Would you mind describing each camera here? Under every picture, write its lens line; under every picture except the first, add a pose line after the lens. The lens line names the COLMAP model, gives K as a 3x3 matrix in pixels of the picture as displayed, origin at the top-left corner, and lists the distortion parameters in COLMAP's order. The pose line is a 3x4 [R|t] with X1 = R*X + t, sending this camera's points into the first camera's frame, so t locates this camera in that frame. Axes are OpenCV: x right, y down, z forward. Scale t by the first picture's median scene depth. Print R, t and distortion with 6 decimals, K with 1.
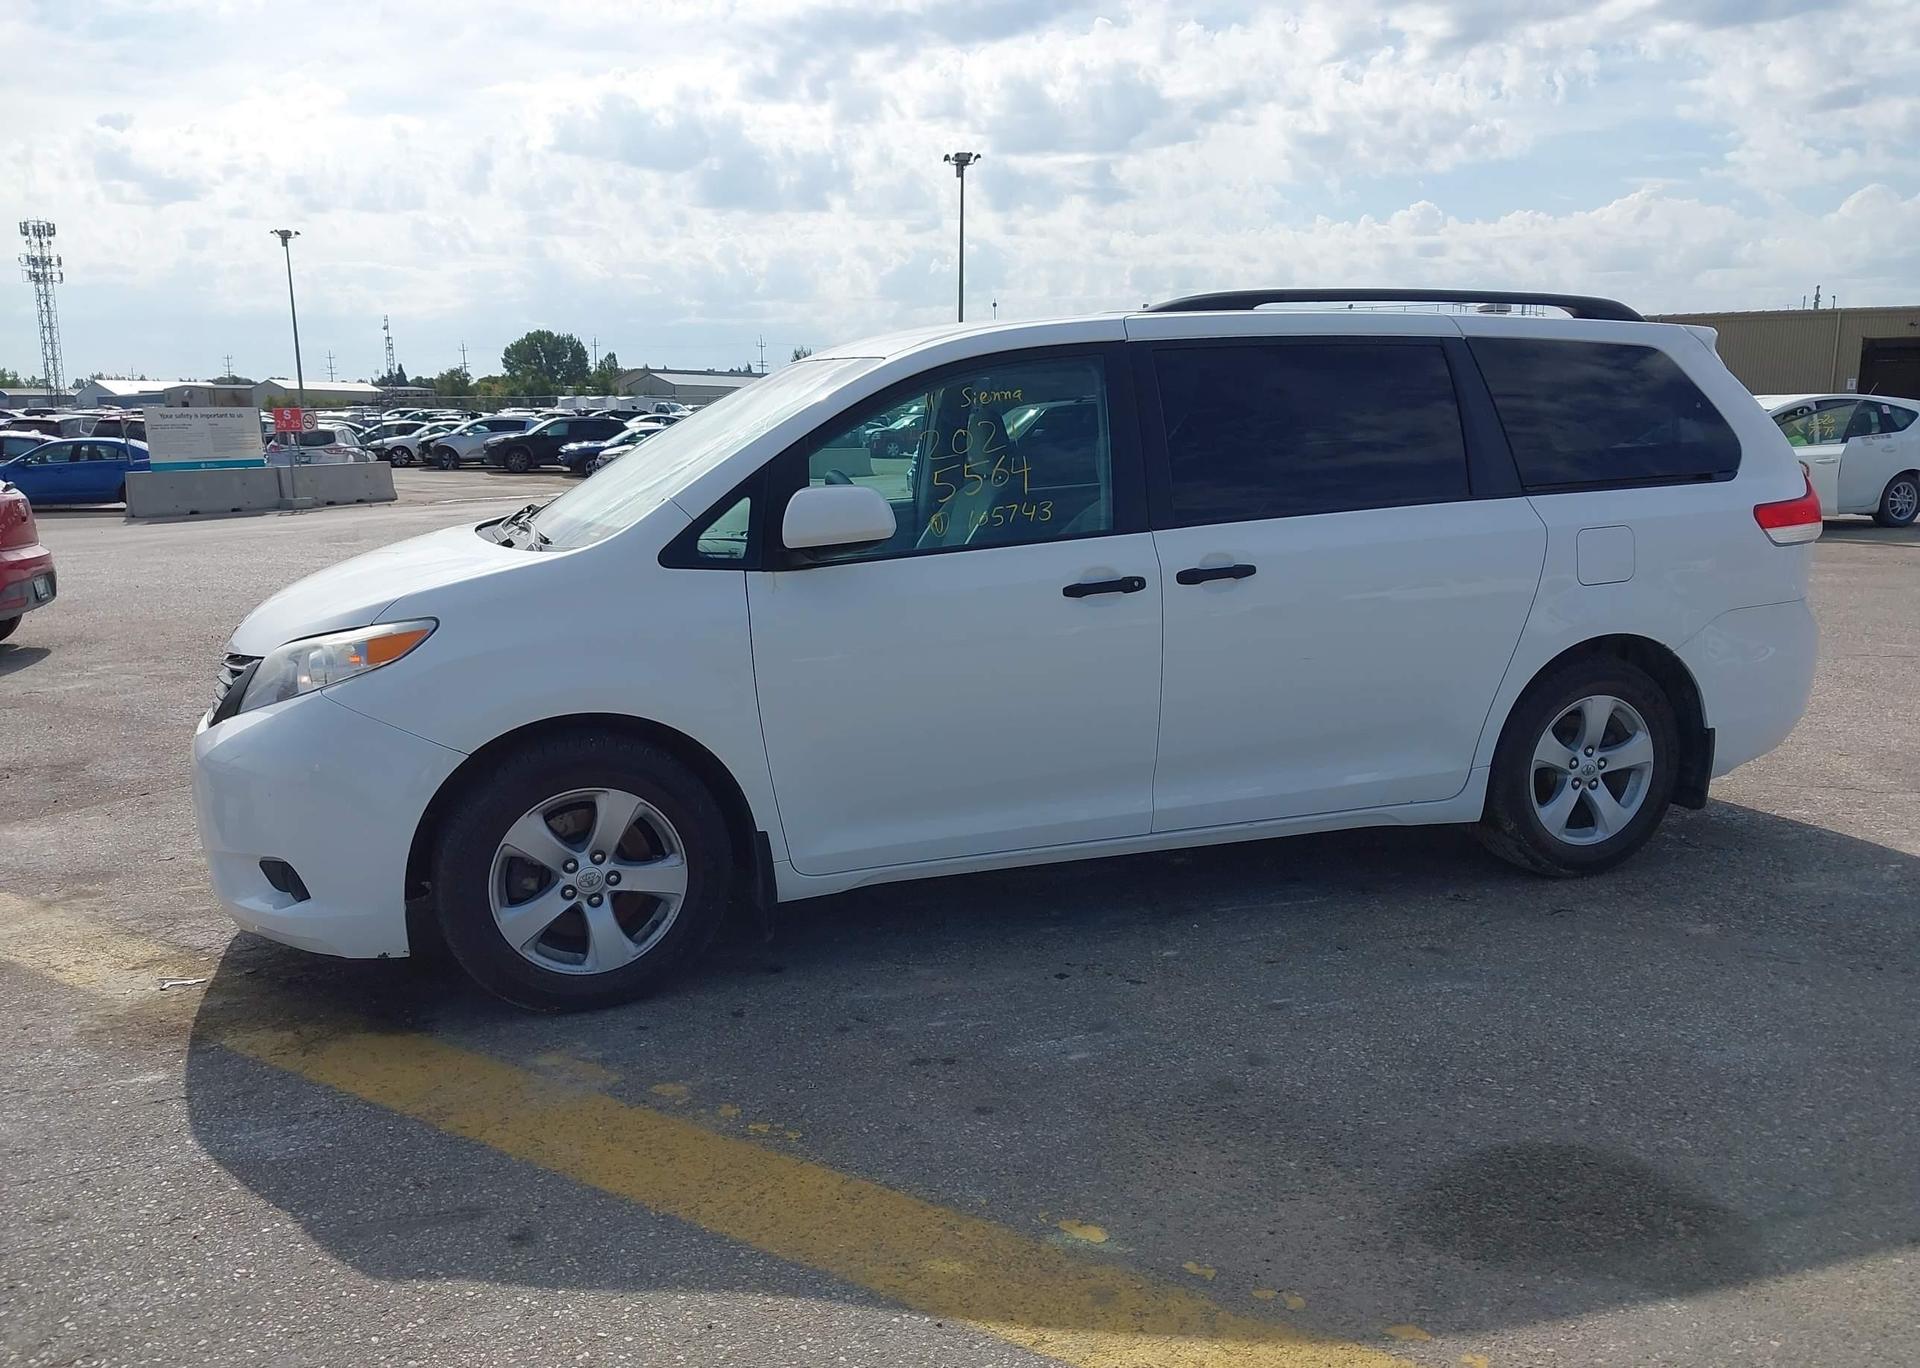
lens RADIAL K [[1523.7, 0, 948.2], [0, 1523.7, 718.2], [0, 0, 1]] dist [-0.000266, 0.013647]
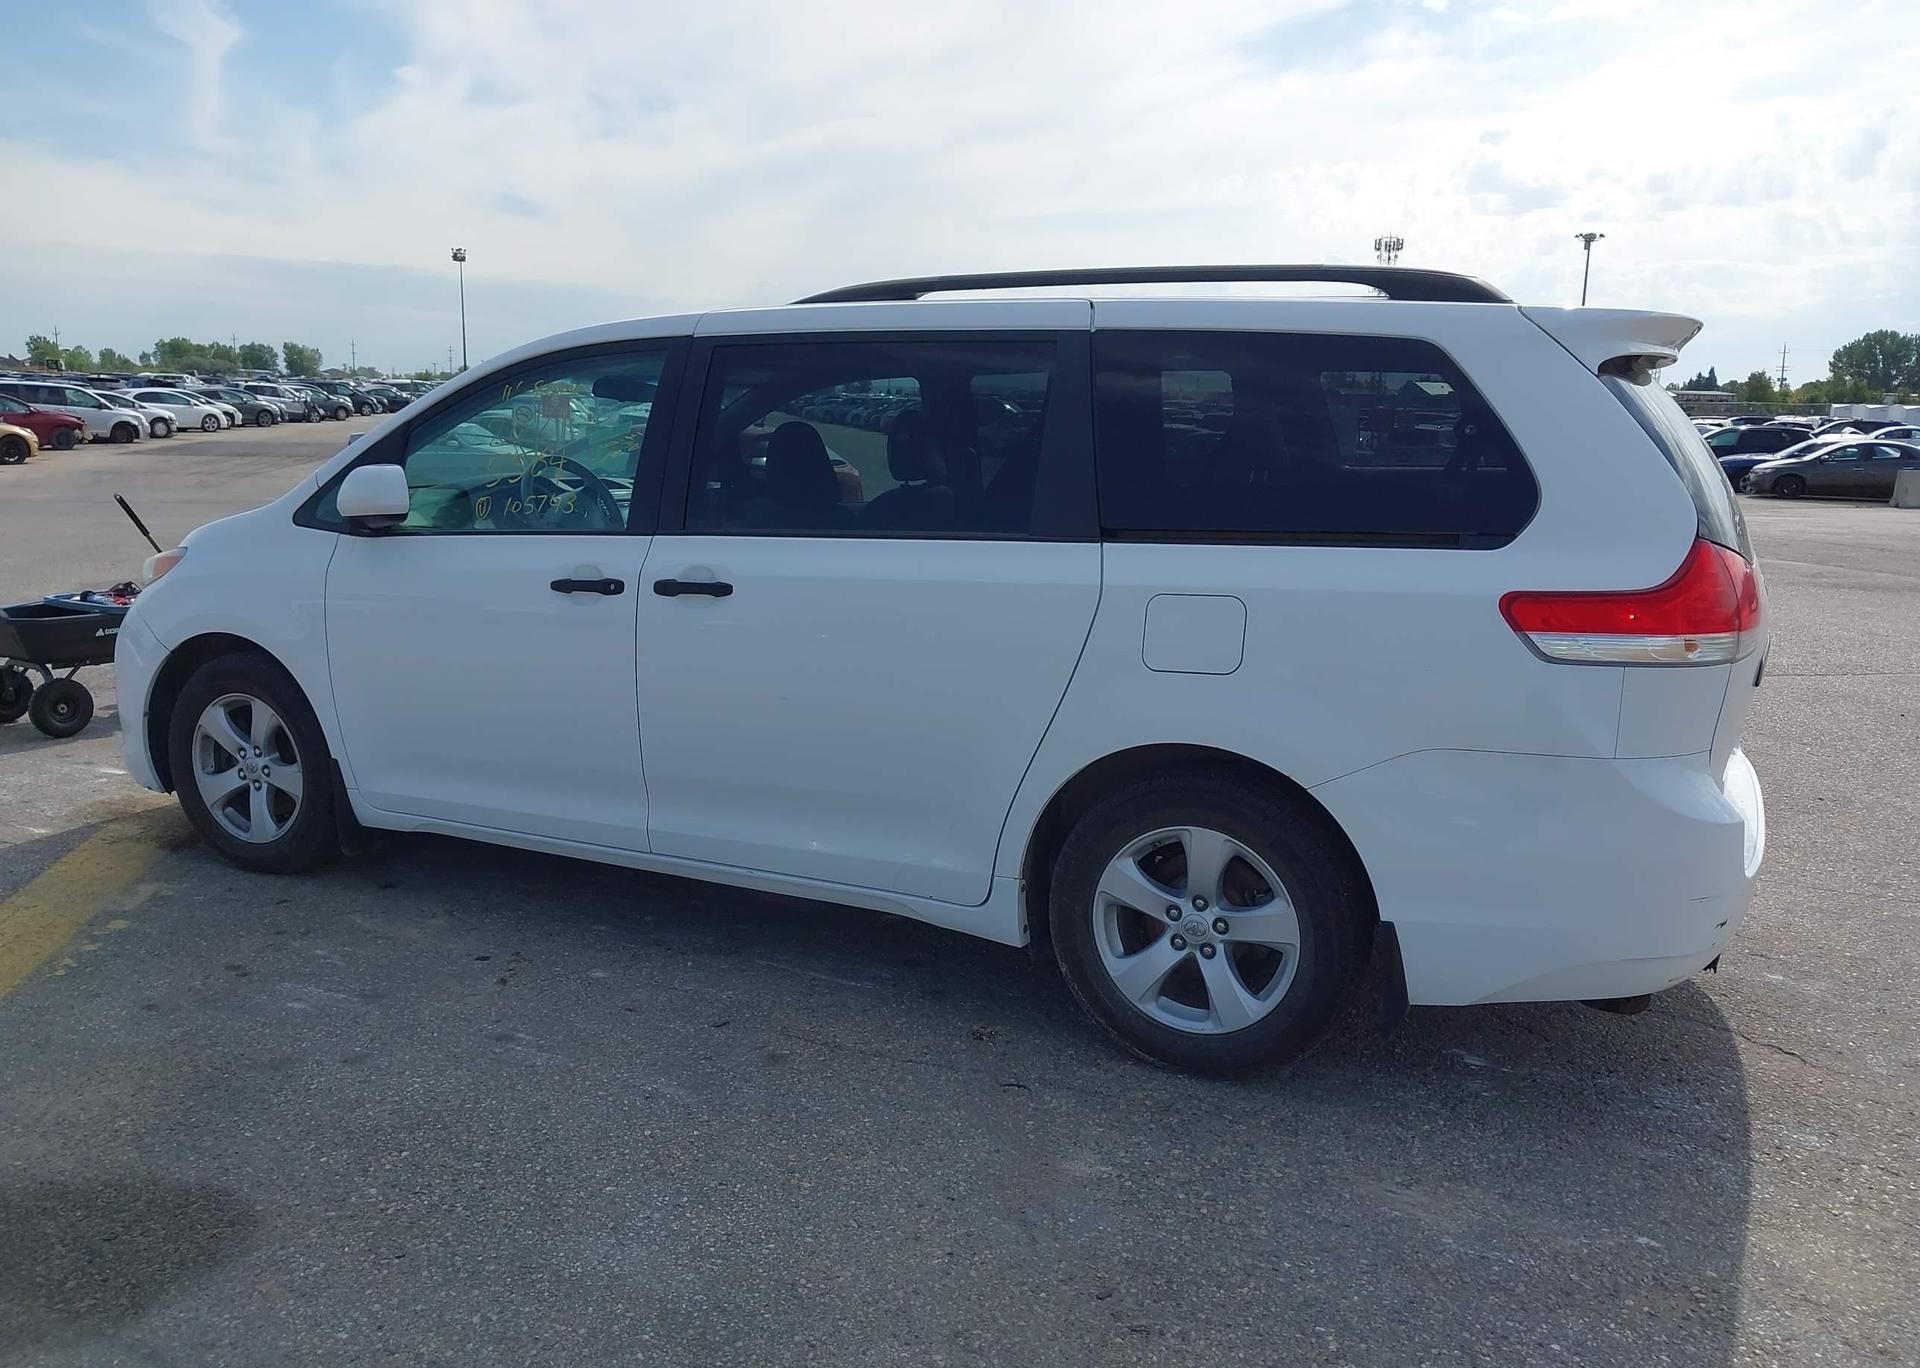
lens RADIAL K [[1534.7, 0, 951.1], [0, 1534.7, 714.0], [0, 0, 1]] dist [0.010673, 0.008182]
pose [[0.698971, 0.166013, -0.695614, 0.812385], [-0.170390, 0.983331, 0.063466, -0.090404], [0.694555, 0.074165, 0.715607, 0.385210]]
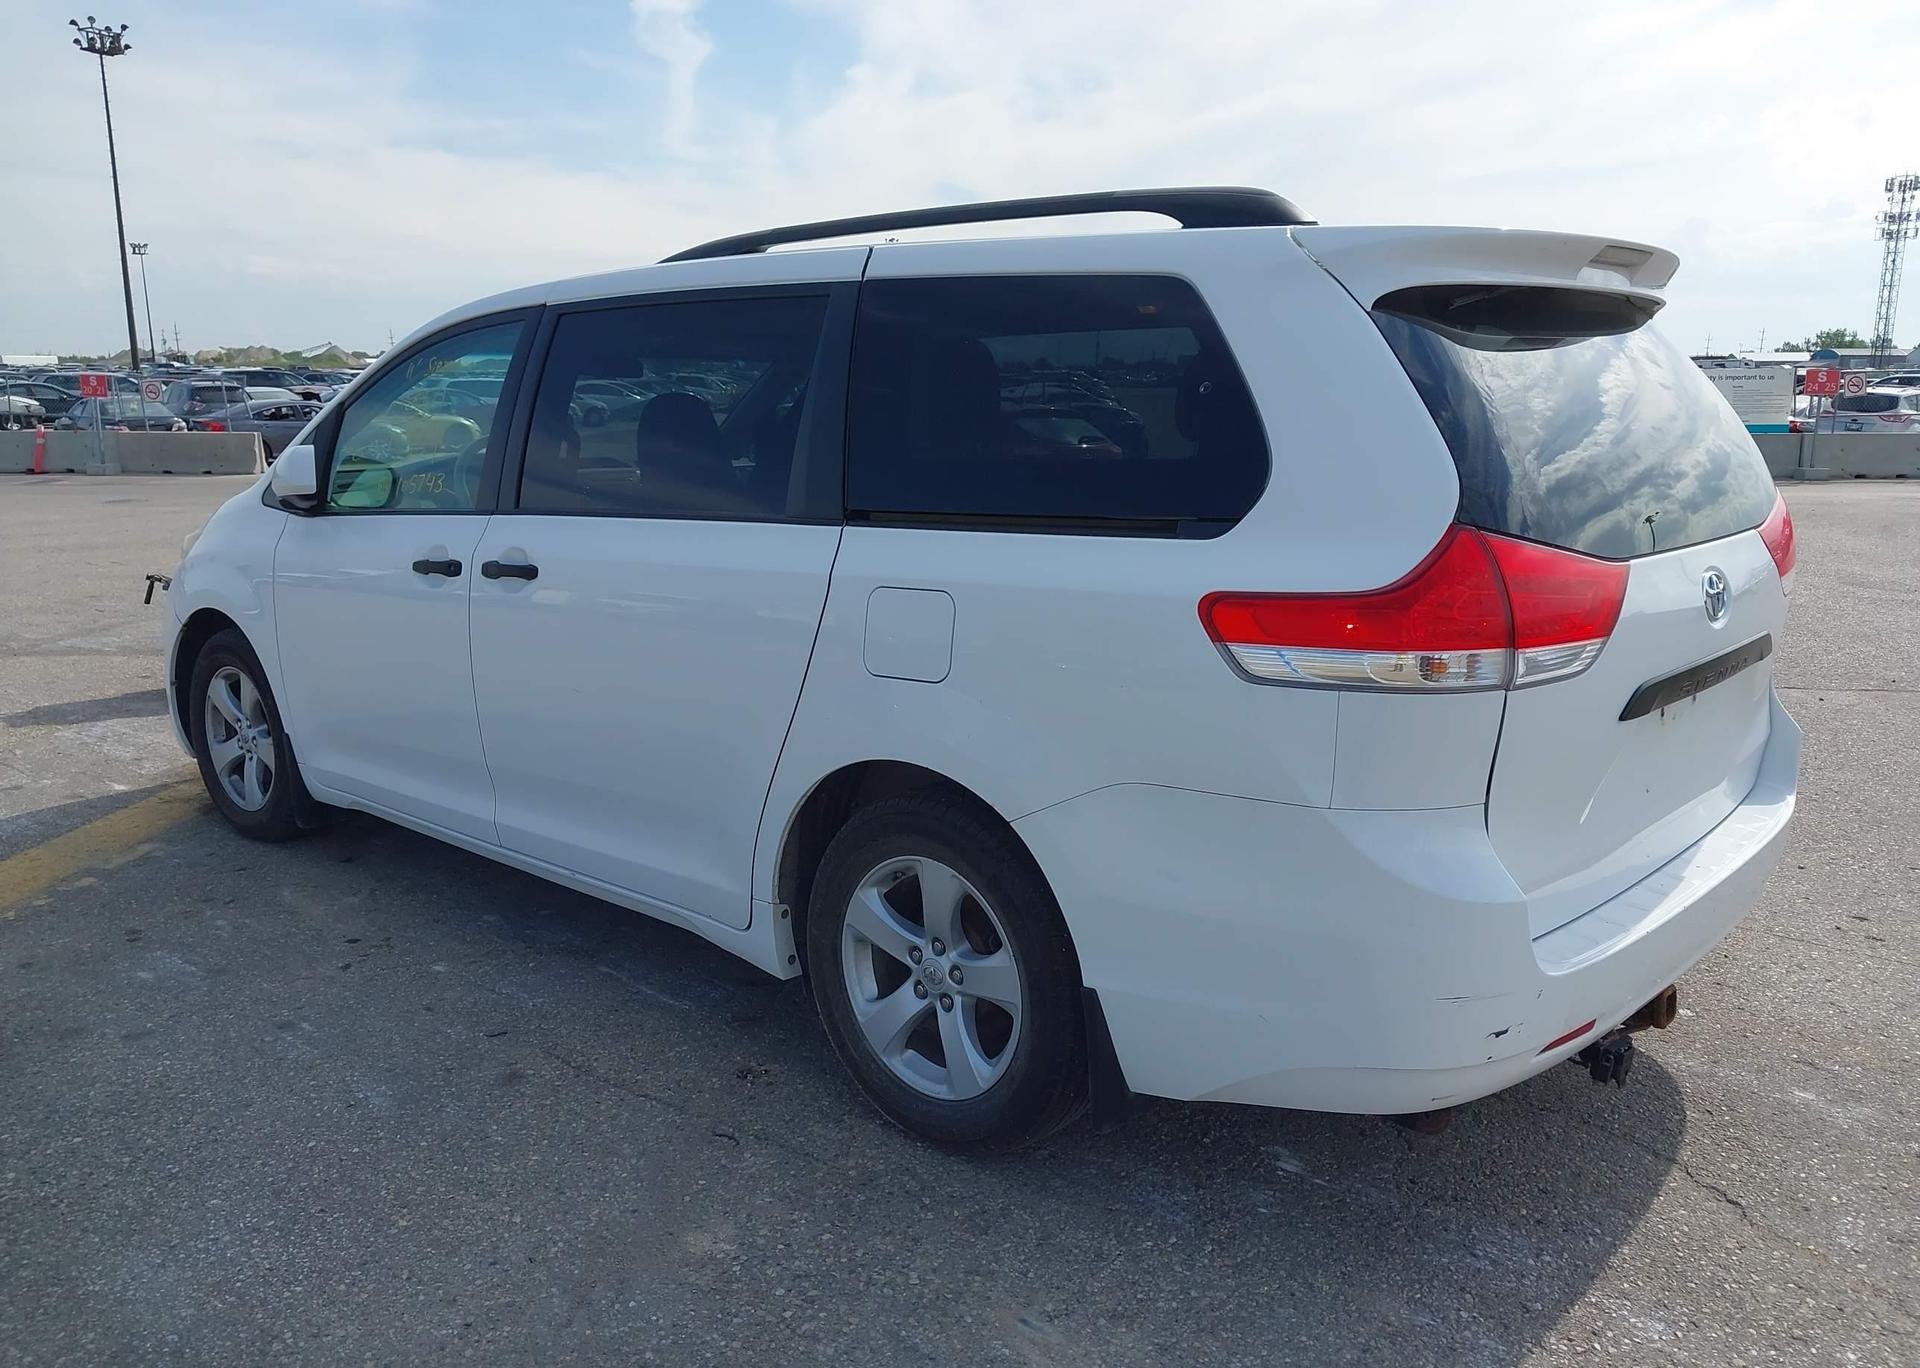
lens RADIAL K [[1524.9, 0, 953.4], [0, 1524.9, 728.1], [0, 0, 1]] dist [0.053332, -0.076746]
pose [[0.477408, 0.205416, -0.854333, 0.918750], [-0.180222, 0.974510, 0.133602, -0.146461], [0.860001, 0.090187, 0.502260, 0.674271]]
